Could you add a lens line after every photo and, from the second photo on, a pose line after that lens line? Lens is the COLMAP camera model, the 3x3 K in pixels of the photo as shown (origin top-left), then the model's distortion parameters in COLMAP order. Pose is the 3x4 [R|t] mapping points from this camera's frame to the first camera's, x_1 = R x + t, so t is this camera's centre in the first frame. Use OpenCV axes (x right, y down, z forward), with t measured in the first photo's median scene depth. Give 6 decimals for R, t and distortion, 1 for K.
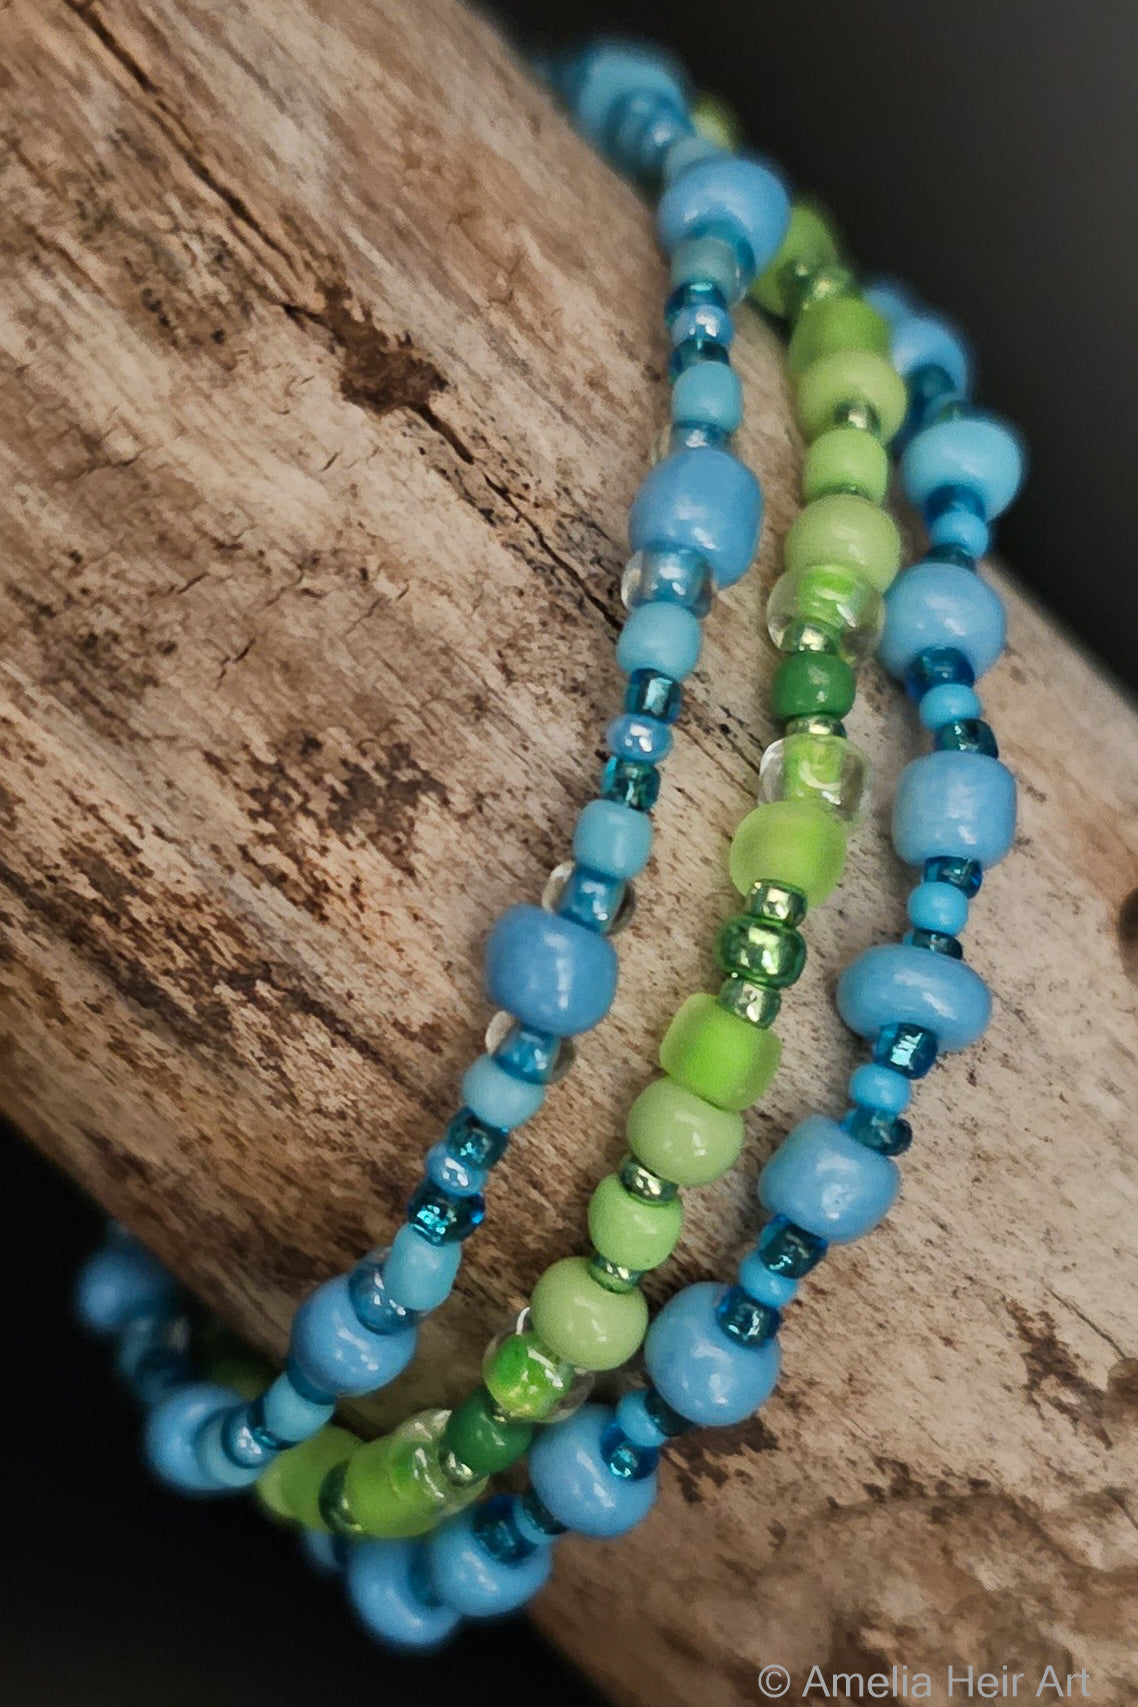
lens RADIAL K [[2899.1, 0, 567.1], [0, 2899.1, 994.4], [0, 0, 1]] dist [0.222941, -1.758658]
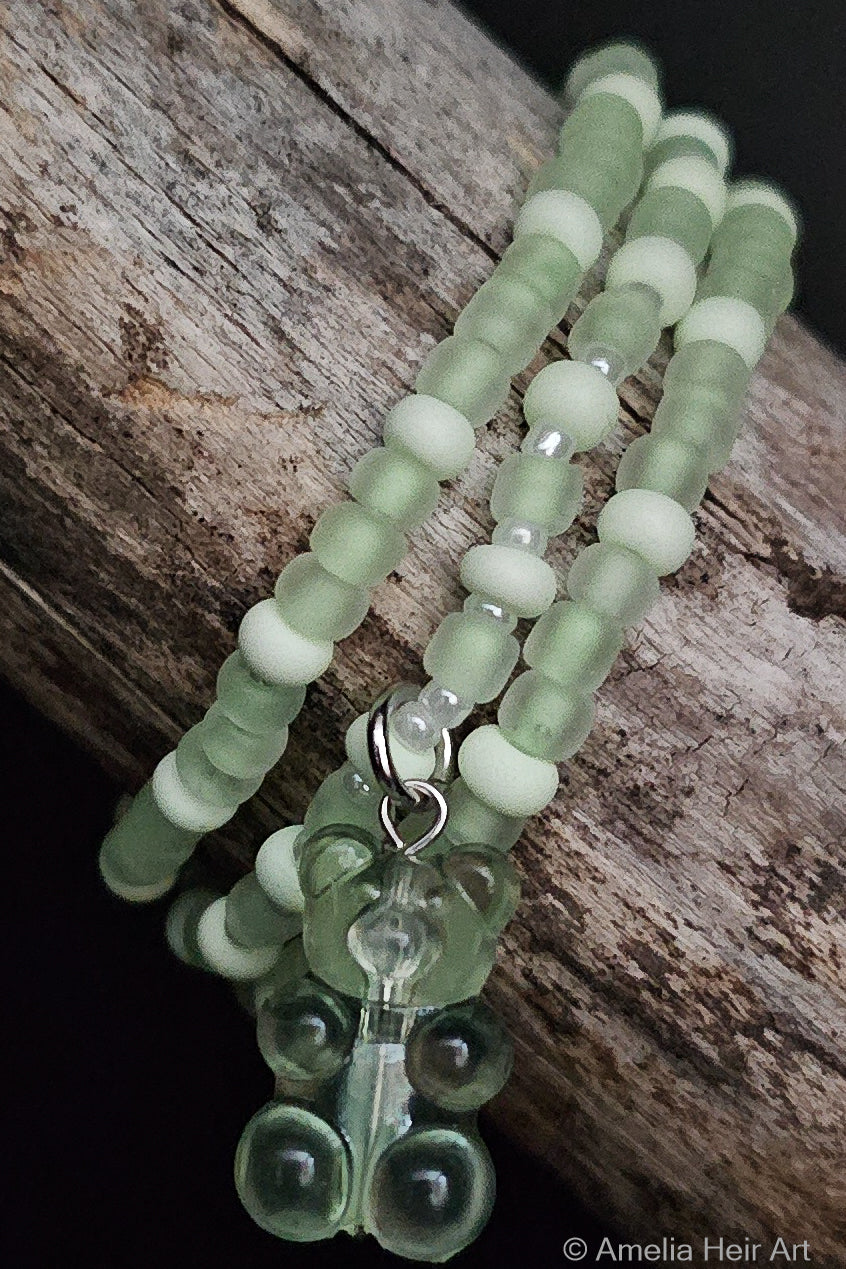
lens RADIAL K [[2796.8, 0, 423.0], [0, 2796.8, 634.5], [0, 0, 1]] dist [0.266357, -2.112248]
pose [[0.988730, -0.101135, -0.110385, -0.101927], [0.073026, 0.969461, -0.234121, 0.116314], [0.130692, 0.223421, 0.965921, -0.356792]]
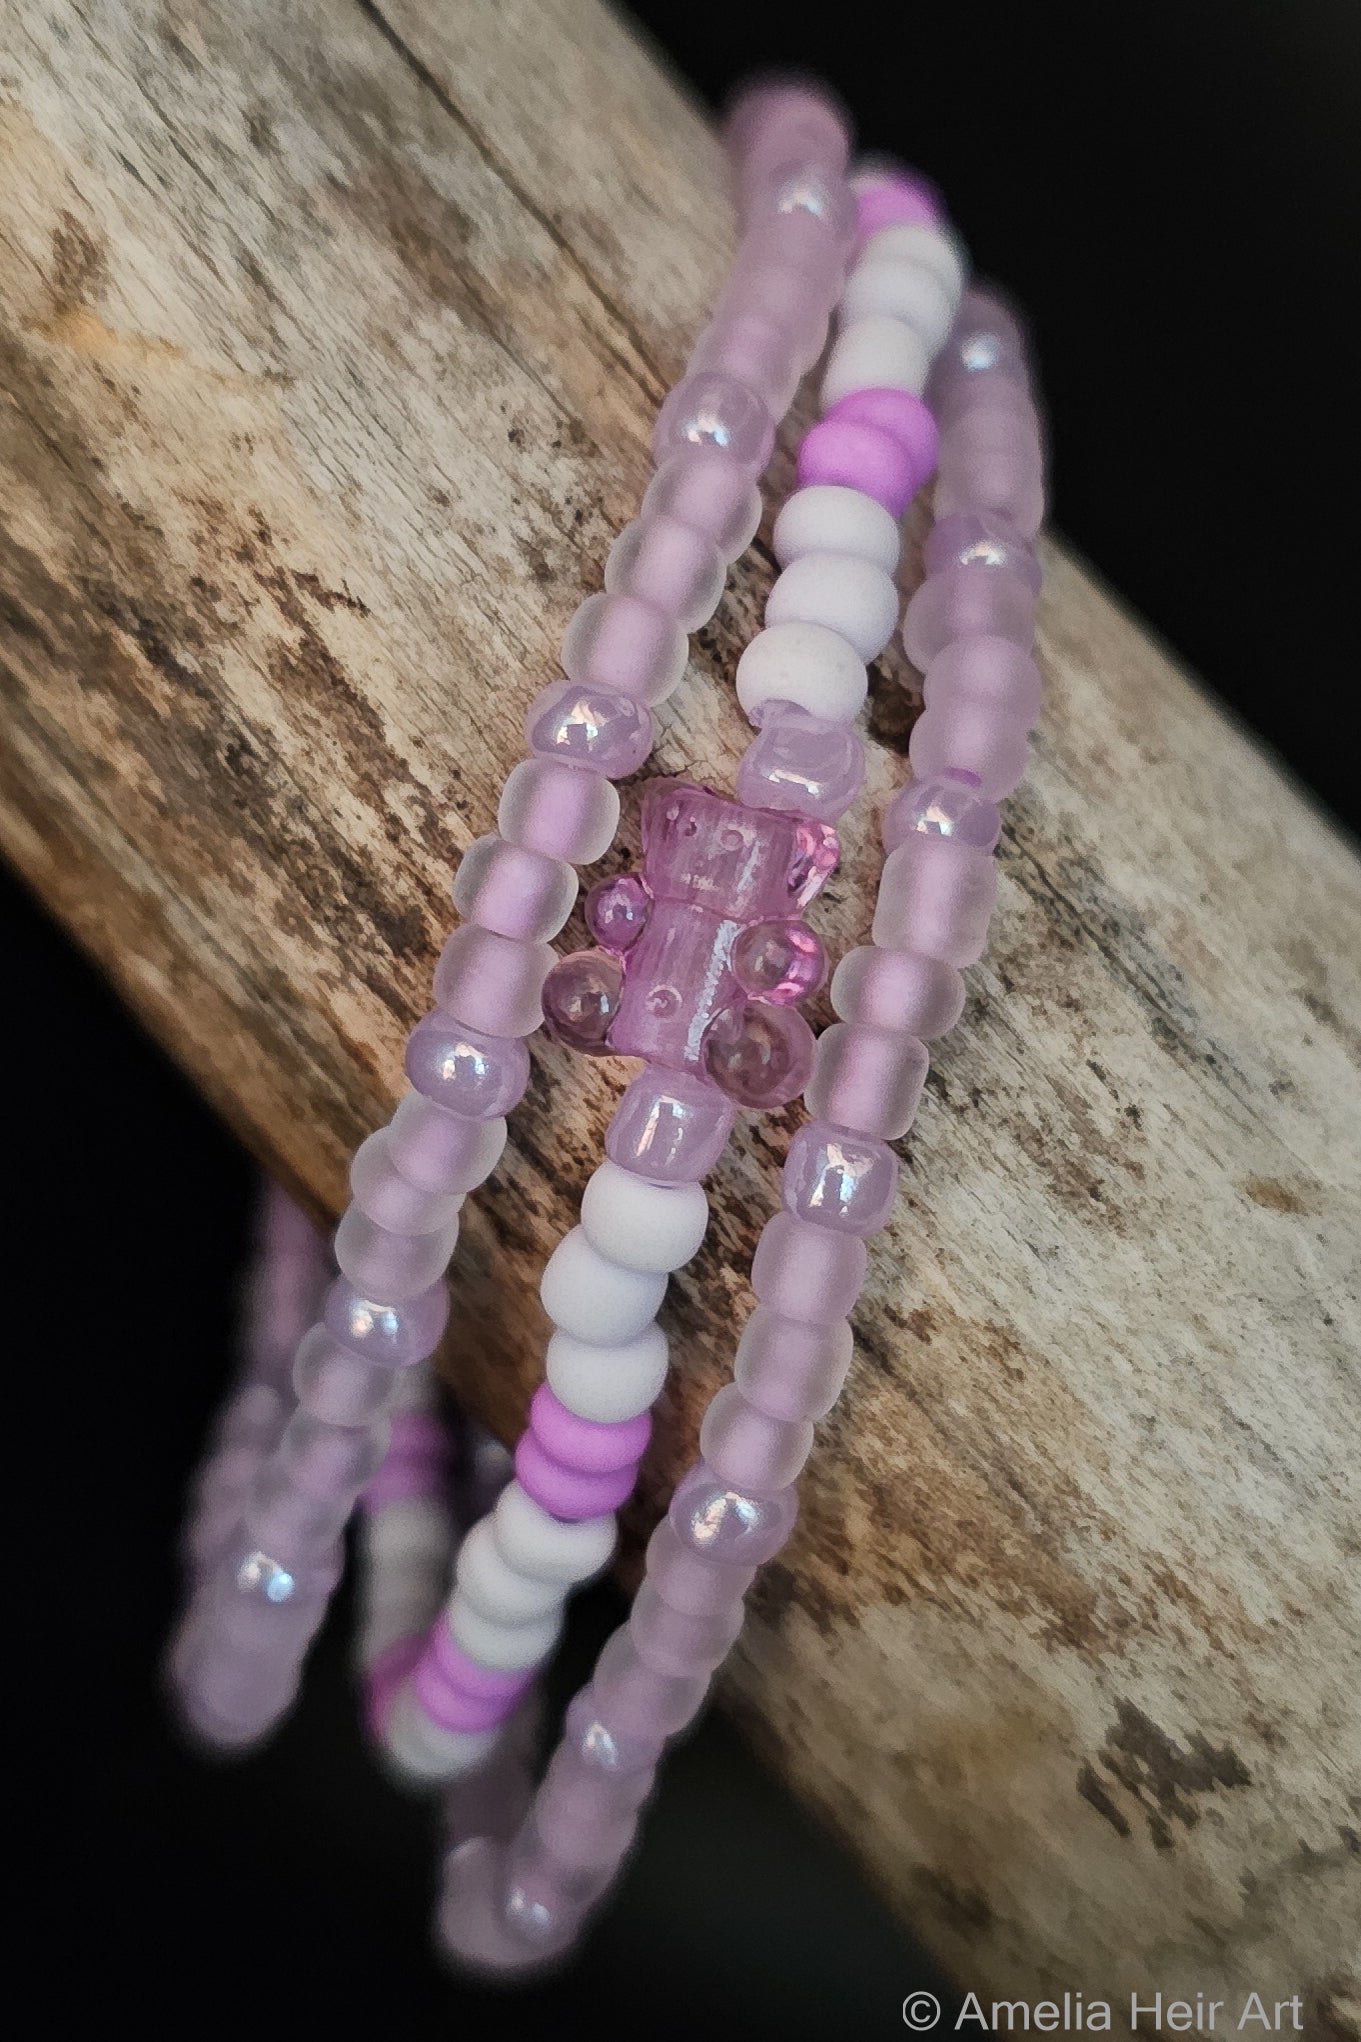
lens RADIAL K [[2899.1, 0, 710.4], [0, 2899.1, 1023.0], [0, 0, 1]] dist [0.186832, -1.254760]
pose [[0.991646, 0.033856, -0.124465, 0.005111], [-0.066160, 0.961844, -0.265478, 0.196960], [0.110728, 0.271495, 0.956049, -0.044186]]
